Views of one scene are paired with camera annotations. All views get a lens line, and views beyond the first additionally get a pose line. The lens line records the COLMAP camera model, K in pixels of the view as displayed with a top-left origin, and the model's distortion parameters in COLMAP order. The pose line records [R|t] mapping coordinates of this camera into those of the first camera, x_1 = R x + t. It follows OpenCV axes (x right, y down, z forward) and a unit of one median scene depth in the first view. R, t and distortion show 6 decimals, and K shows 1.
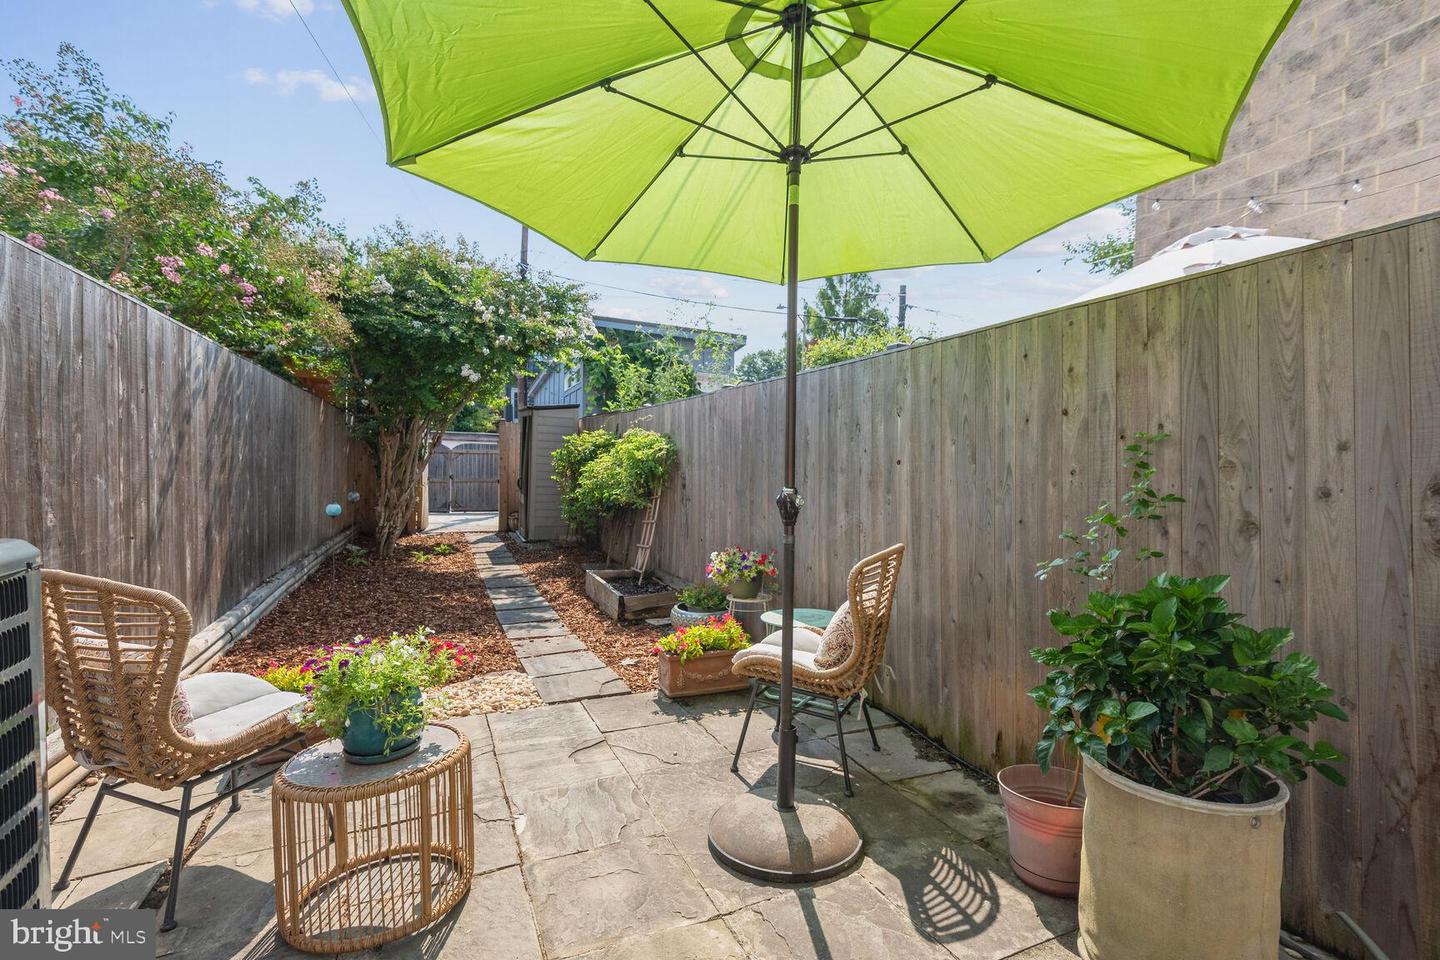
lens RADIAL K [[676.3, 0, 727.4], [0, 676.3, 472.8], [0, 0, 1]] dist [-0.009275, -0.018237]
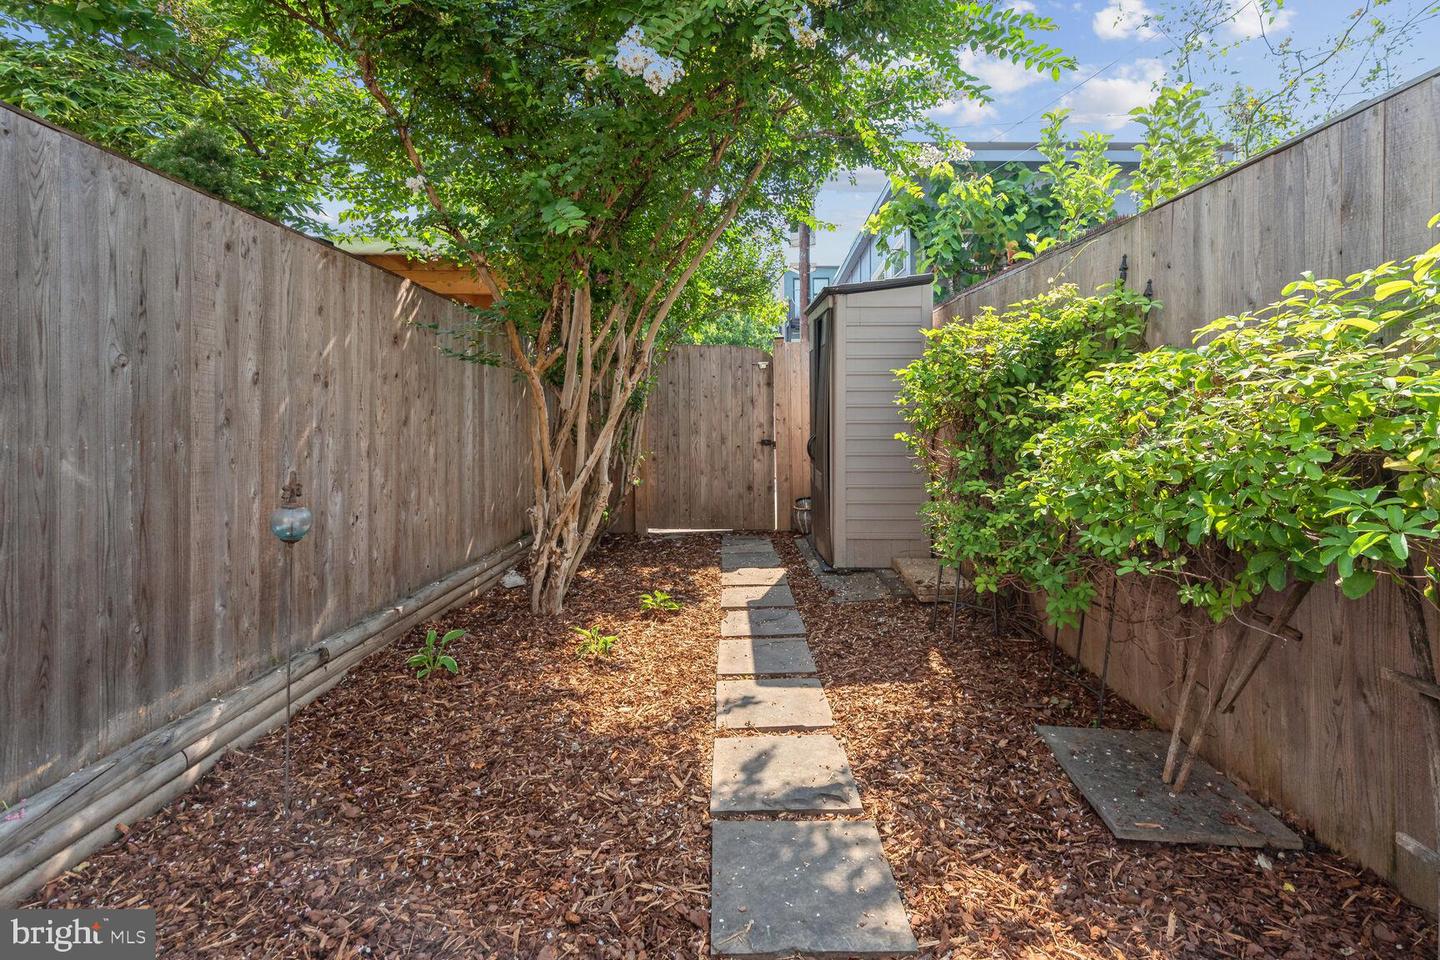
lens RADIAL K [[676.3, 0, 727.4], [0, 676.3, 472.8], [0, 0, 1]] dist [-0.009275, -0.018237]
pose [[0.919225, -0.005308, -0.393697, -0.202447], [0.032347, 0.997547, 0.062074, -0.000111], [0.392402, -0.069795, 0.917142, 0.617700]]
